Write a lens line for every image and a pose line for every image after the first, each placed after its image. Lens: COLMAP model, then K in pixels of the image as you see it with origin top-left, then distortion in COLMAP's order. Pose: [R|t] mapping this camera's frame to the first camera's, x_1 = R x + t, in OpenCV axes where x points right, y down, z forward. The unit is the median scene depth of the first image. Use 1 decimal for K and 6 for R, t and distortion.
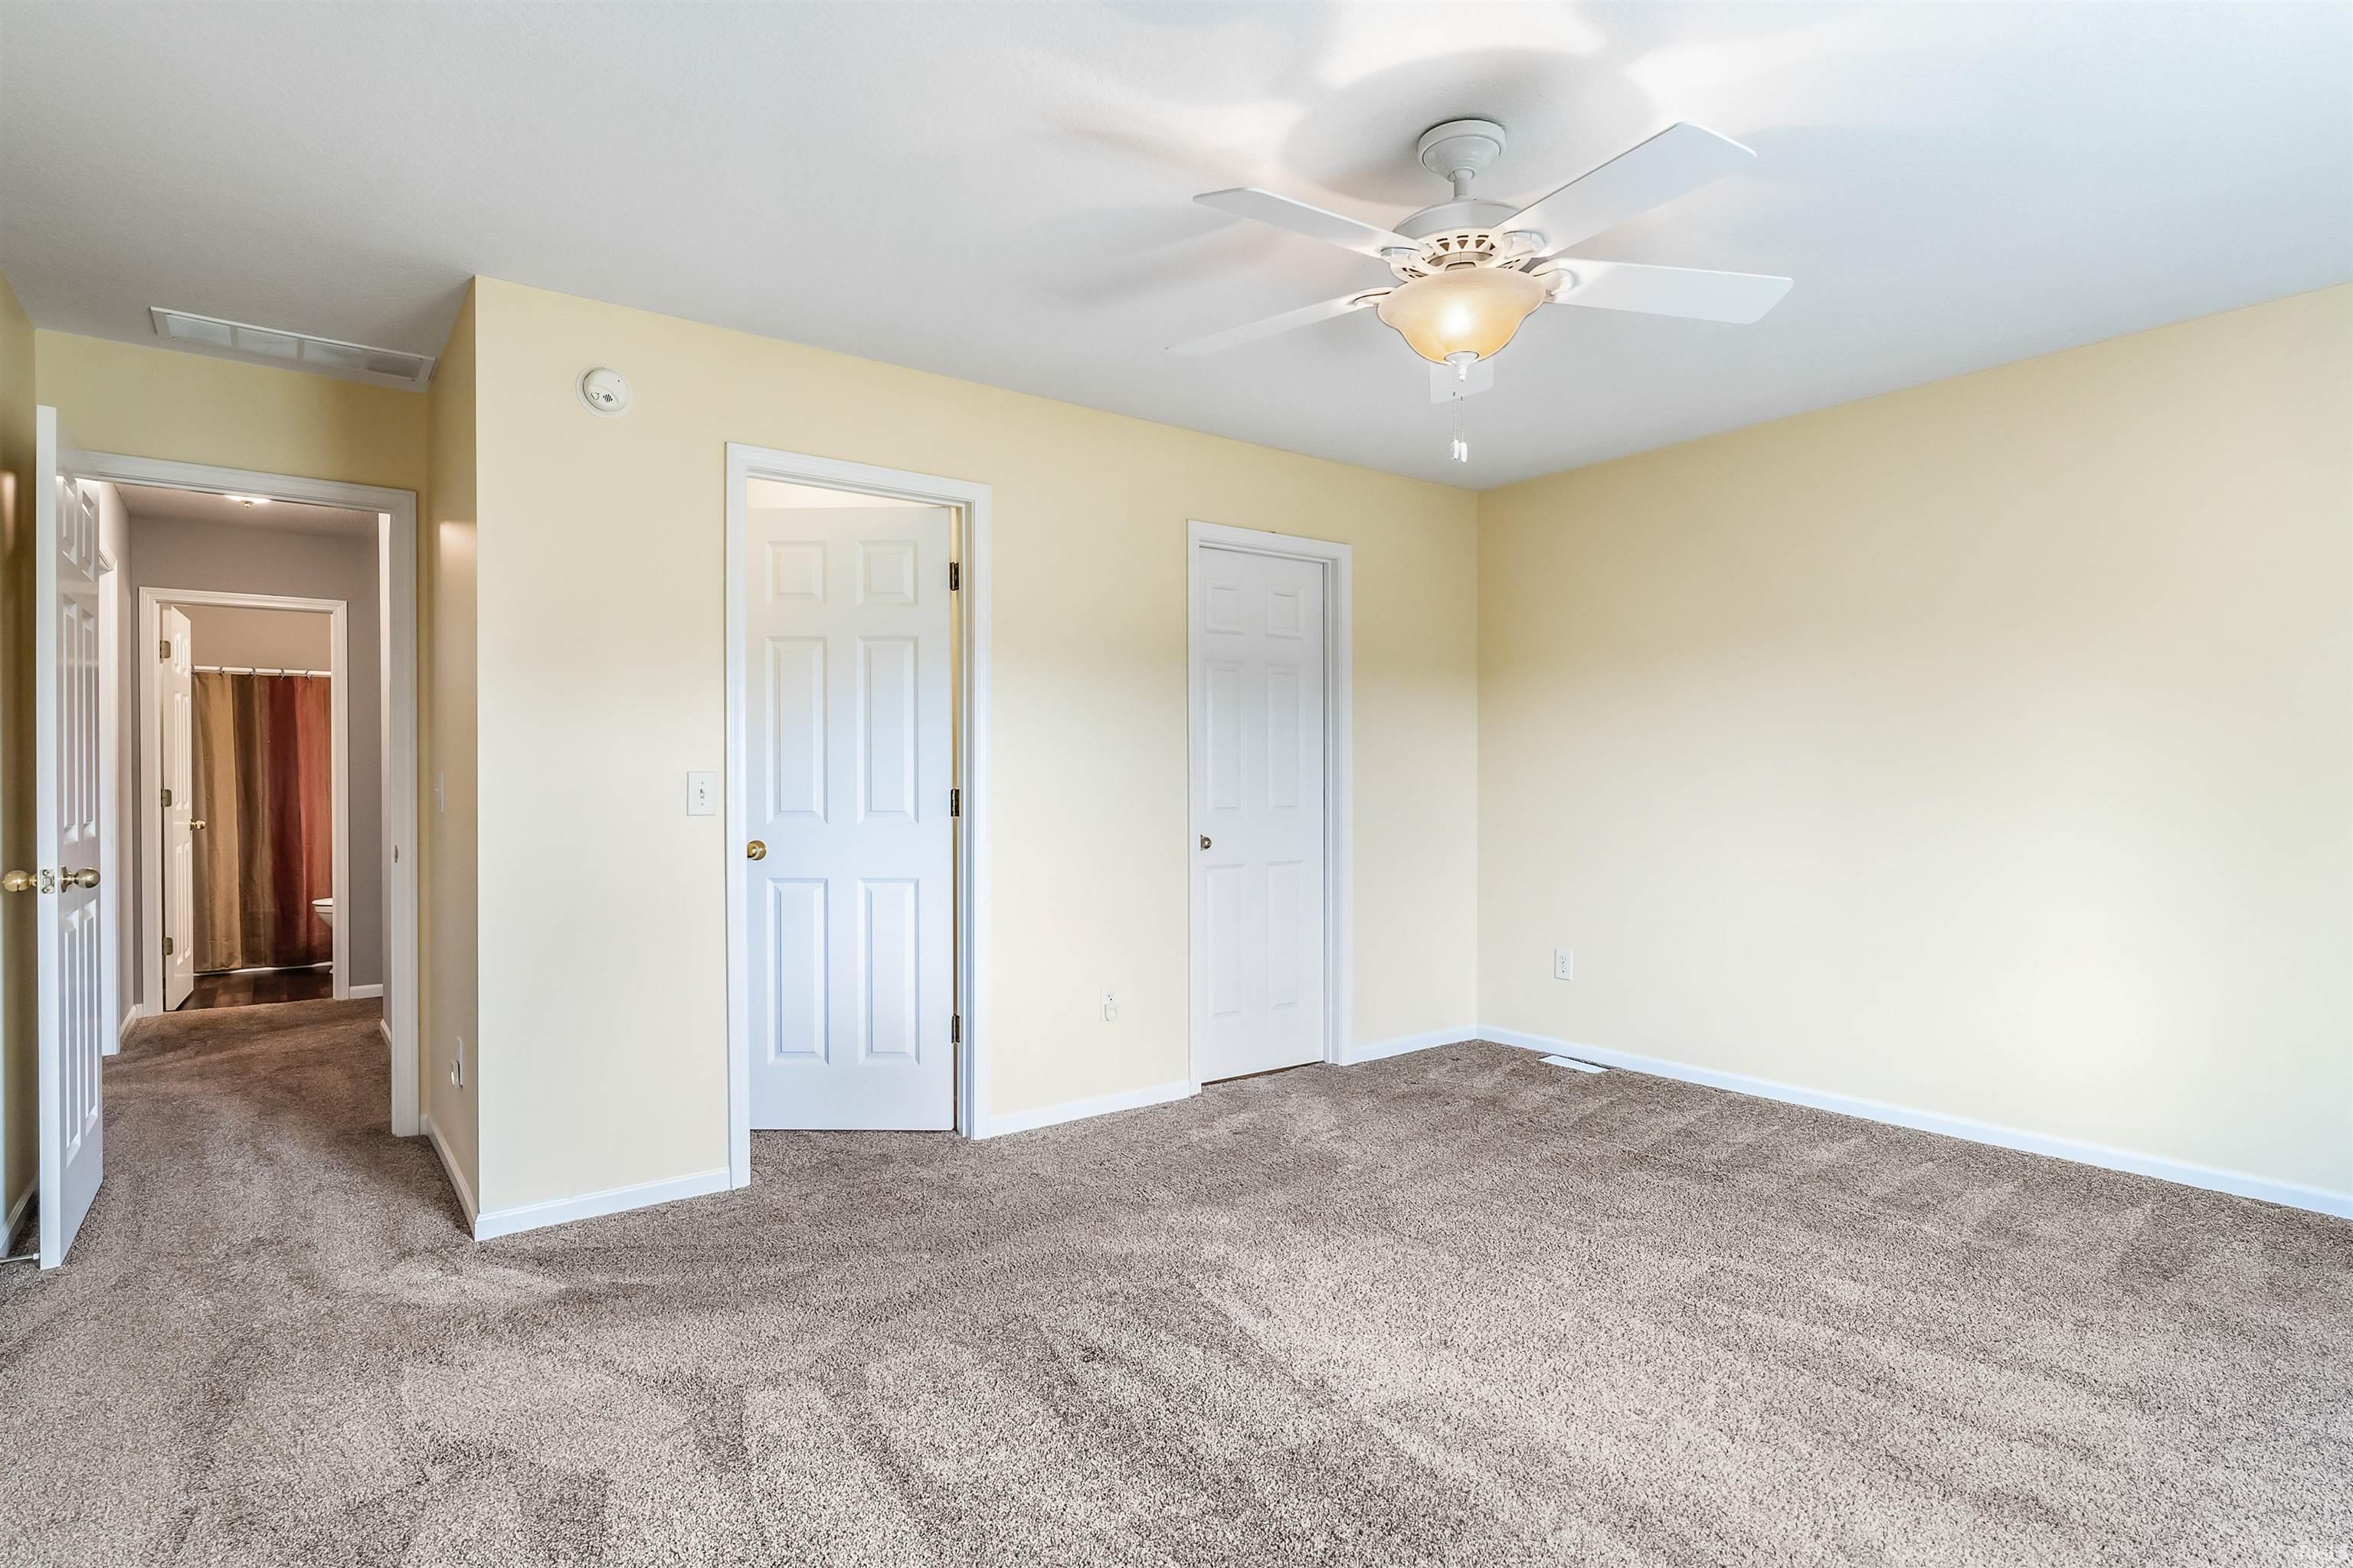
lens RADIAL K [[1189.1, 0, 1172.0], [0, 1189.1, 777.3], [0, 0, 1]] dist [-0.005070, 0.000676]
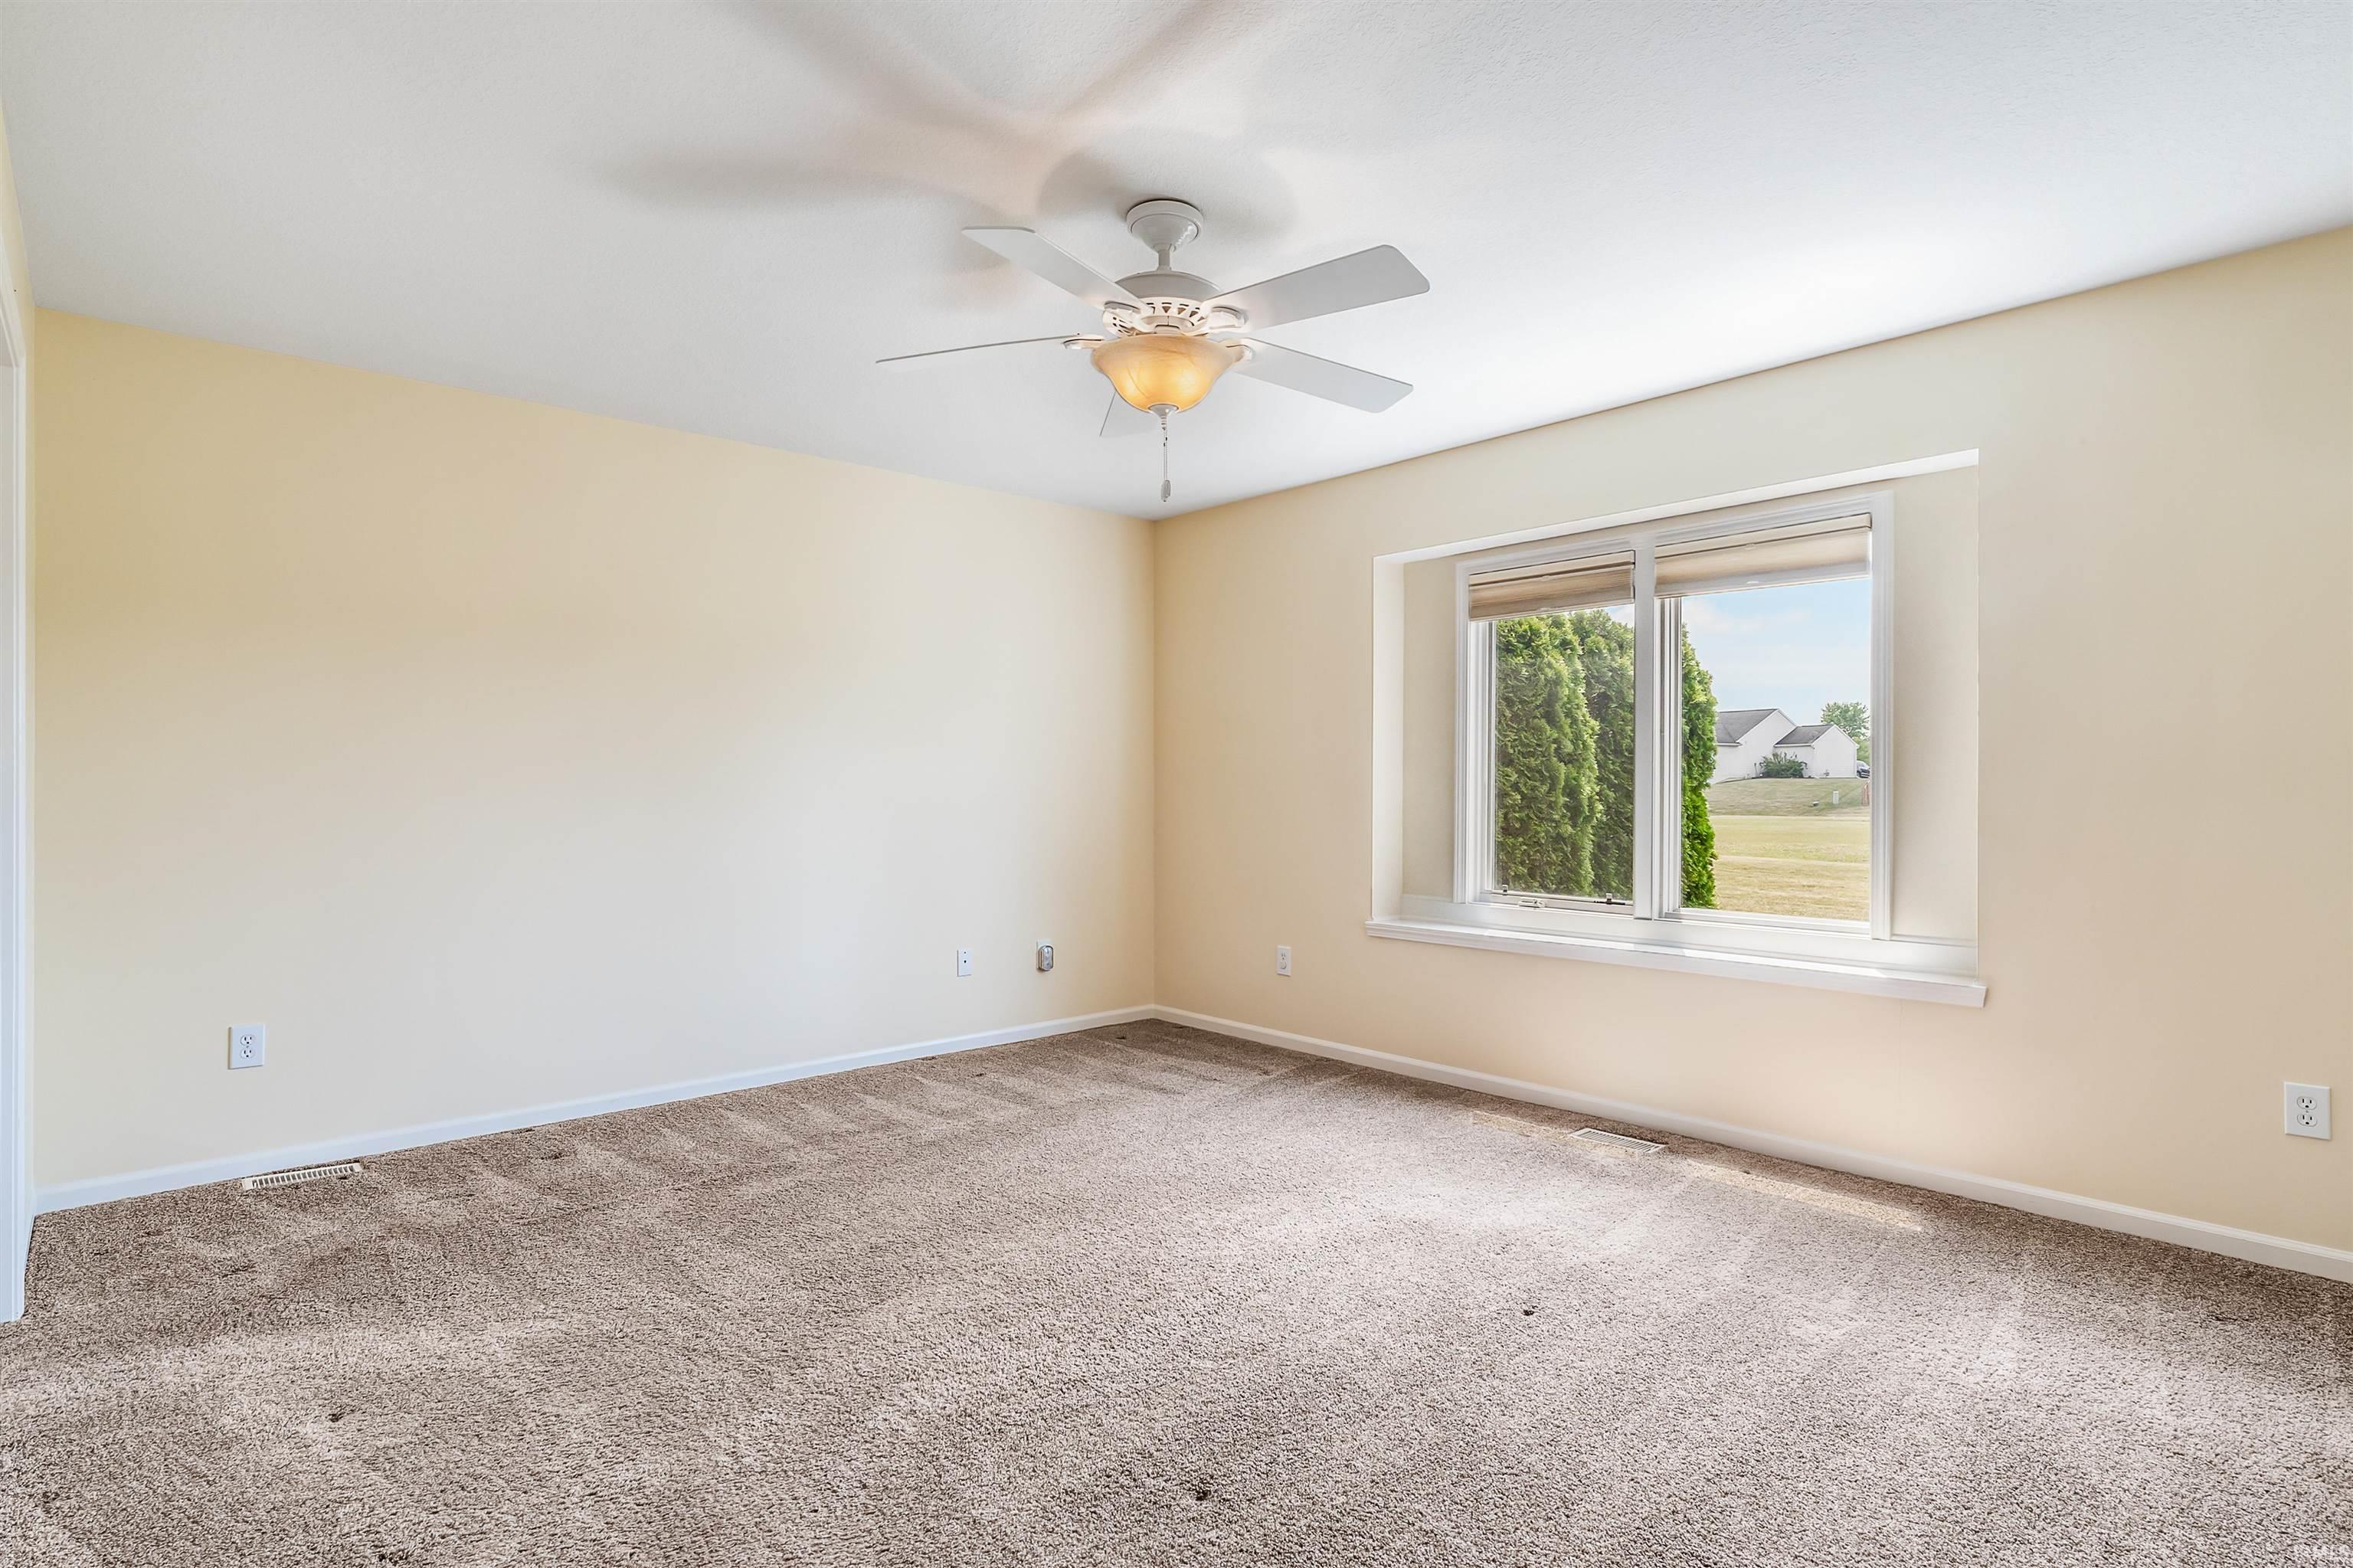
lens RADIAL K [[1189.1, 0, 1182.2], [0, 1189.1, 785.6], [0, 0, 1]] dist [-0.005070, 0.000676]
pose [[-0.074619, -0.001971, 0.997210, -0.517501], [-0.002045, 0.999996, 0.001823, 0.001641], [-0.997210, -0.001903, -0.074623, 0.630999]]
